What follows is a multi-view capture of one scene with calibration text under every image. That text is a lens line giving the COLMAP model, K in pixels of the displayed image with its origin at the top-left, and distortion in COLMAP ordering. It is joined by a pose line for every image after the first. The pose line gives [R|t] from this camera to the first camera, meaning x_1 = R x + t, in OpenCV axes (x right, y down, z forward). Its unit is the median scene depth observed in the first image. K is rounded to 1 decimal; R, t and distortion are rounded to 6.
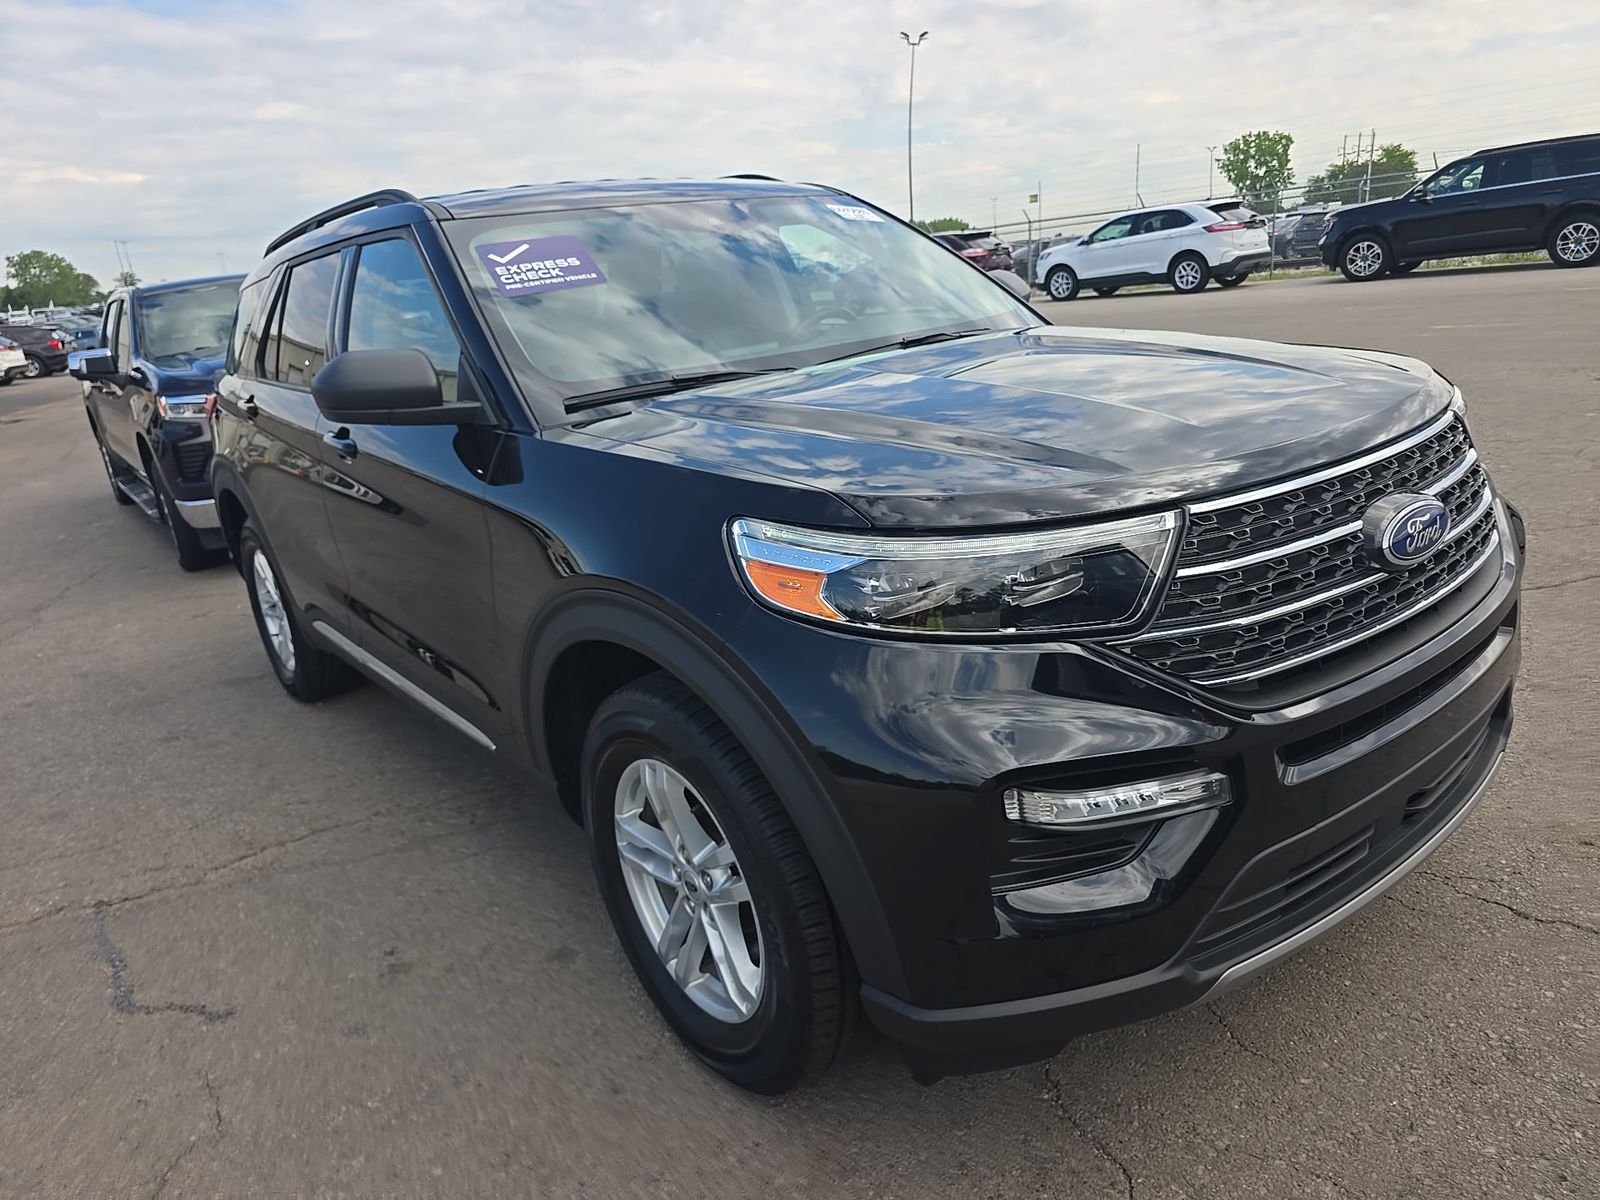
lens RADIAL K [[1099.0, 0, 809.8], [0, 1099.0, 571.2], [0, 0, 1]] dist [0.060469, -0.062044]
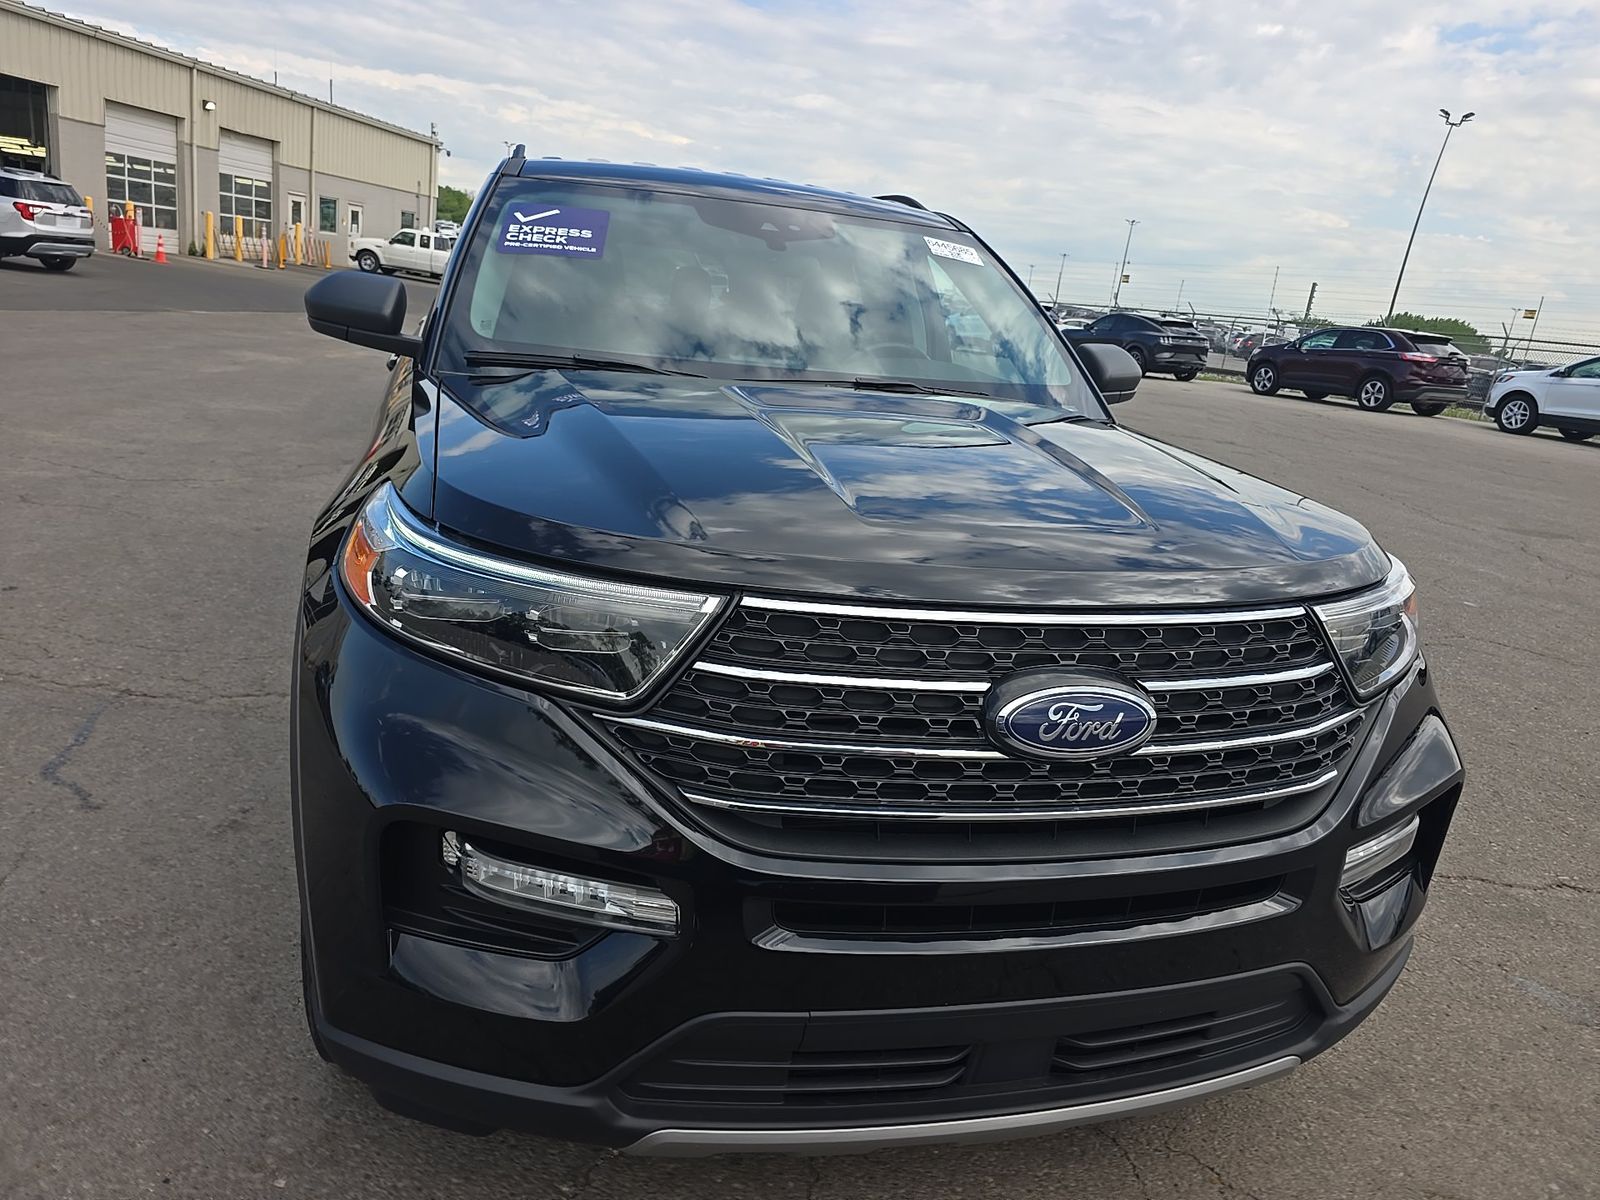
lens RADIAL K [[1099.0, 0, 809.8], [0, 1099.0, 571.2], [0, 0, 1]] dist [0.060469, -0.062044]
pose [[0.903750, 0.281227, -0.322720, 0.502071], [-0.288101, 0.957210, 0.027335, -0.088121], [0.316598, 0.068272, 0.946100, 0.151676]]
